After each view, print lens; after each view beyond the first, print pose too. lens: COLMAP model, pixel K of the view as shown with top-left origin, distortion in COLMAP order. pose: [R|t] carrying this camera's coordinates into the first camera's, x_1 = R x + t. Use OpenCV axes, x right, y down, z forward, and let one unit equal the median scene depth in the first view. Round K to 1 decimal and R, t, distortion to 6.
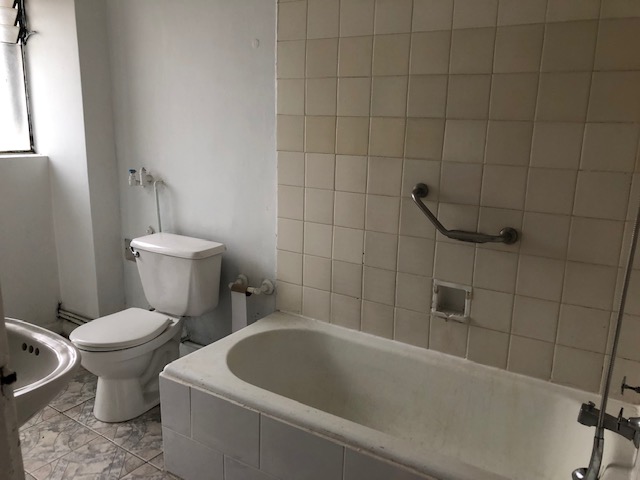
lens RADIAL K [[528.0, 0, 319.4], [0, 528.0, 241.4], [0, 0, 1]] dist [0.025436, -0.040871]
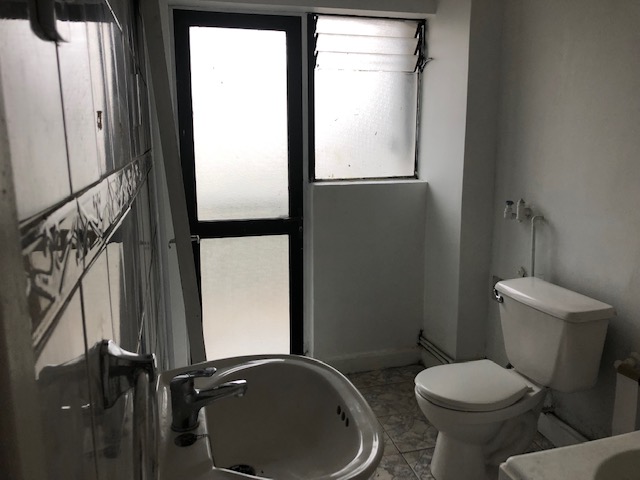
lens RADIAL K [[528.0, 0, 319.1], [0, 528.0, 238.1], [0, 0, 1]] dist [0.025436, -0.040871]
pose [[0.756220, 0.098682, -0.646833, -0.018564], [-0.124447, 0.992209, 0.005880, -0.041260], [0.642374, 0.076050, 0.762609, 0.135304]]
